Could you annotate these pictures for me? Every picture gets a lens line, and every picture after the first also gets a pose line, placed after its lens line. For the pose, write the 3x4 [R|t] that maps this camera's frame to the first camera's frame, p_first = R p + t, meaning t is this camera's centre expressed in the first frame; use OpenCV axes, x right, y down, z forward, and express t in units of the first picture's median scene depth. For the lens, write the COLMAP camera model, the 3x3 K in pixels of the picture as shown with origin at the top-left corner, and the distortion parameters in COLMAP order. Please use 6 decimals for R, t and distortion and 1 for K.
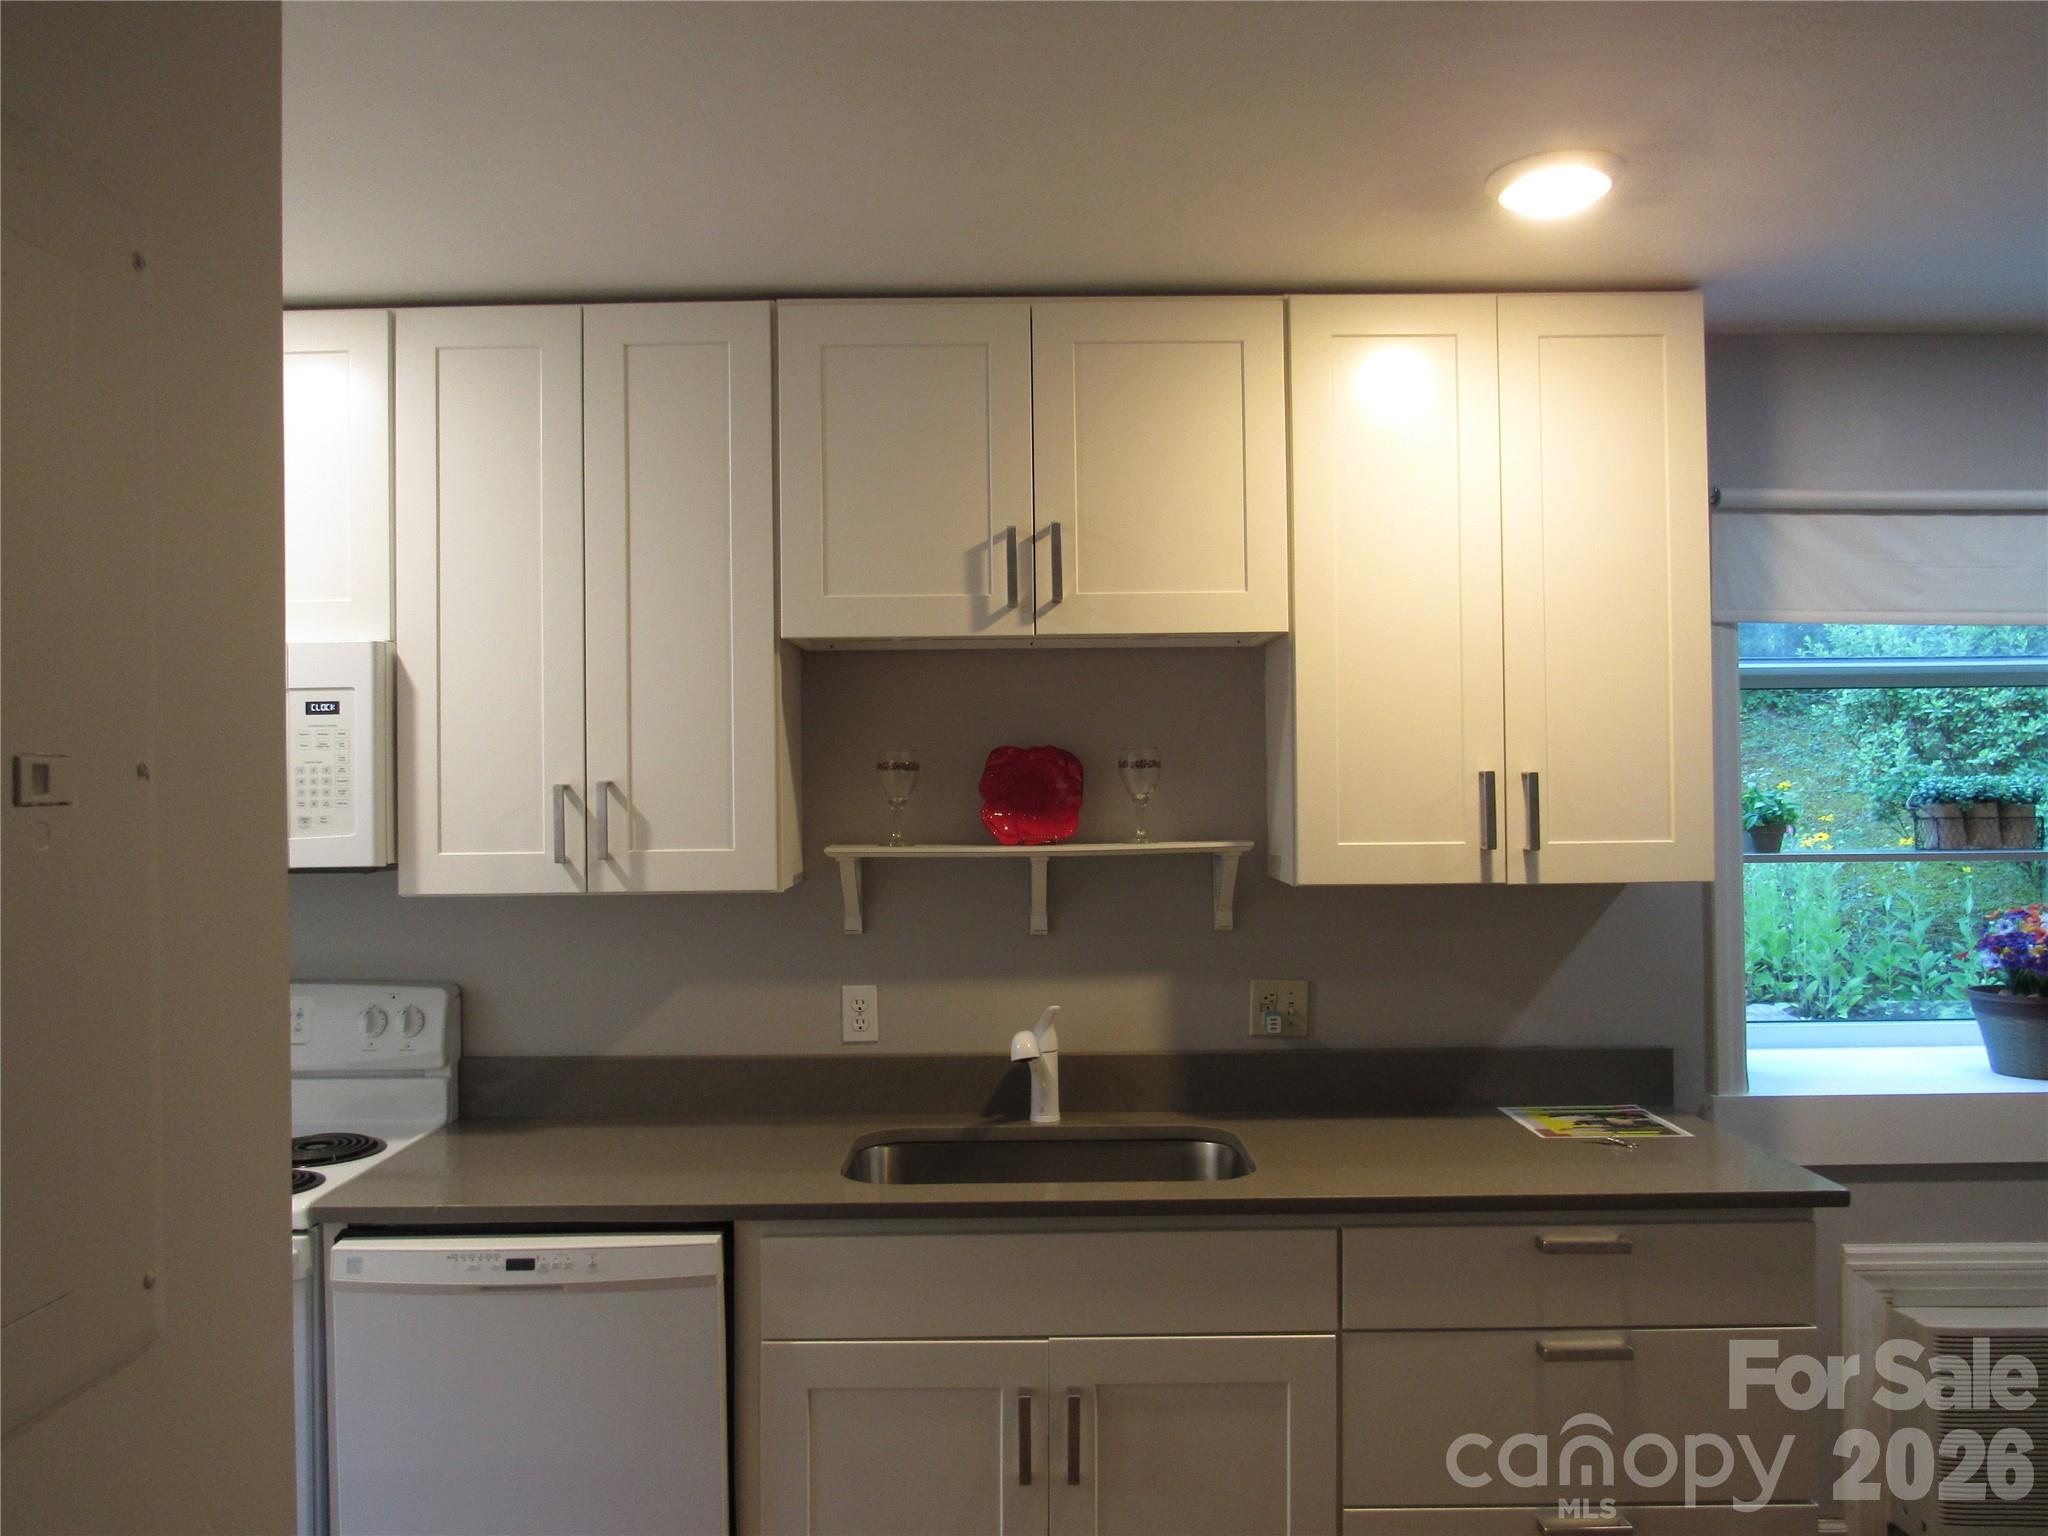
lens RADIAL K [[1458.8, 0, 1033.2], [0, 1458.8, 767.5], [0, 0, 1]] dist [-0.030787, 0.001221]
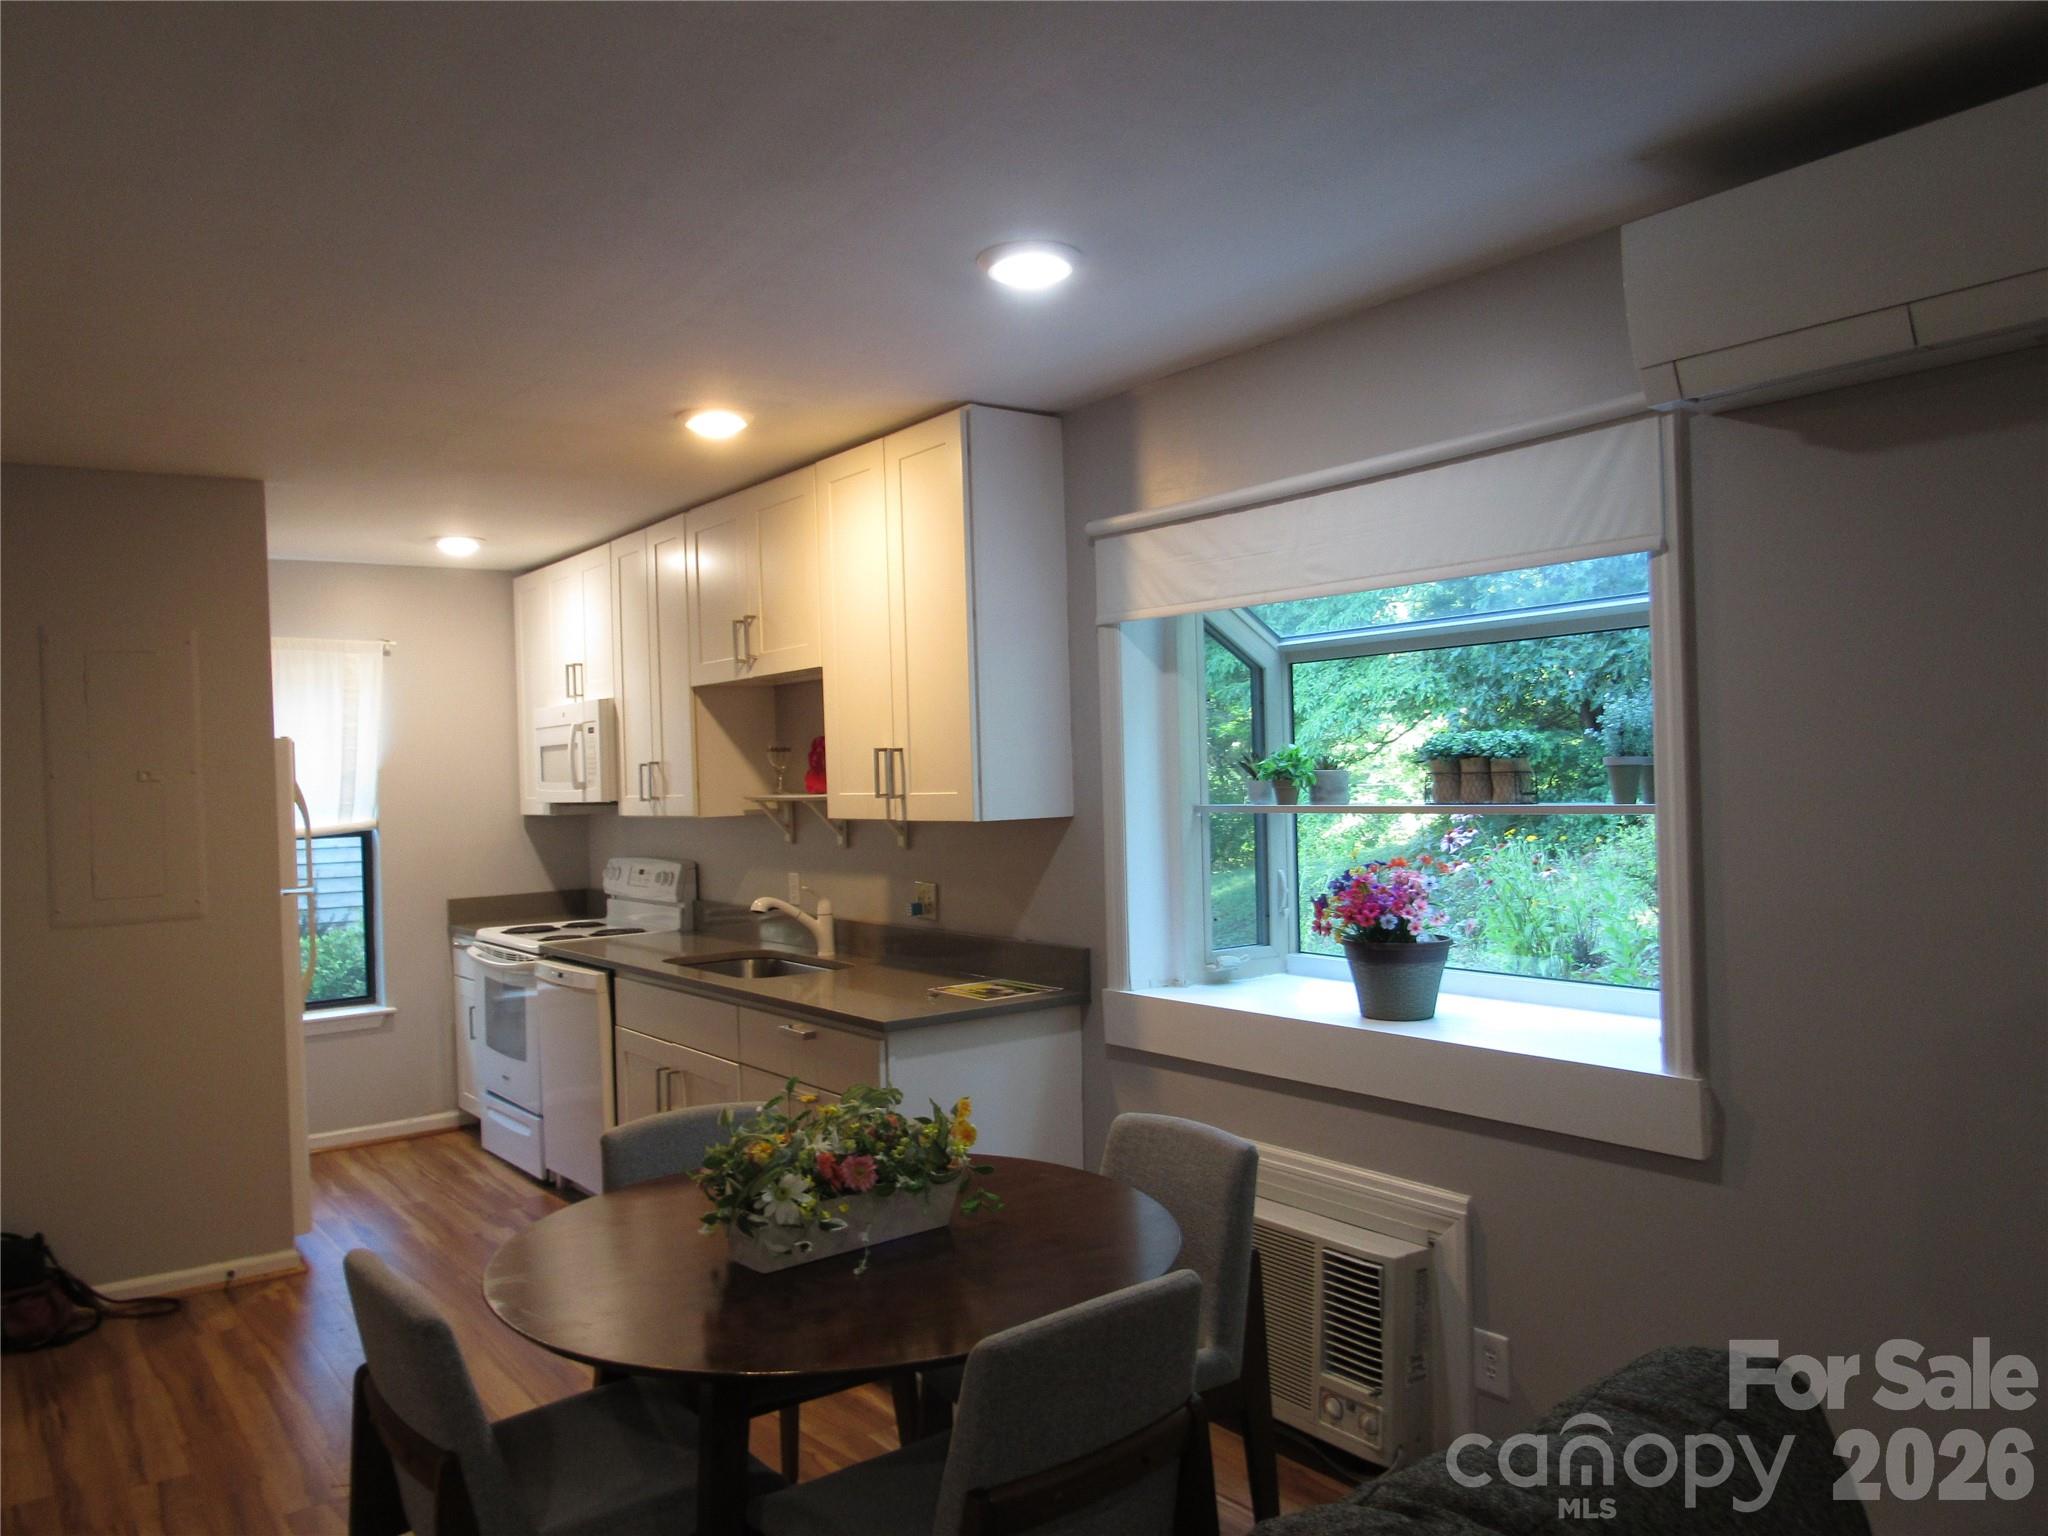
lens RADIAL K [[1458.8, 0, 1033.2], [0, 1458.8, 767.5], [0, 0, 1]] dist [-0.030787, 0.001221]
pose [[0.604163, -0.008533, -0.796815, 1.546674], [0.038188, 0.999104, 0.018256, 0.000258], [0.795945, -0.041458, 0.603947, 0.171033]]
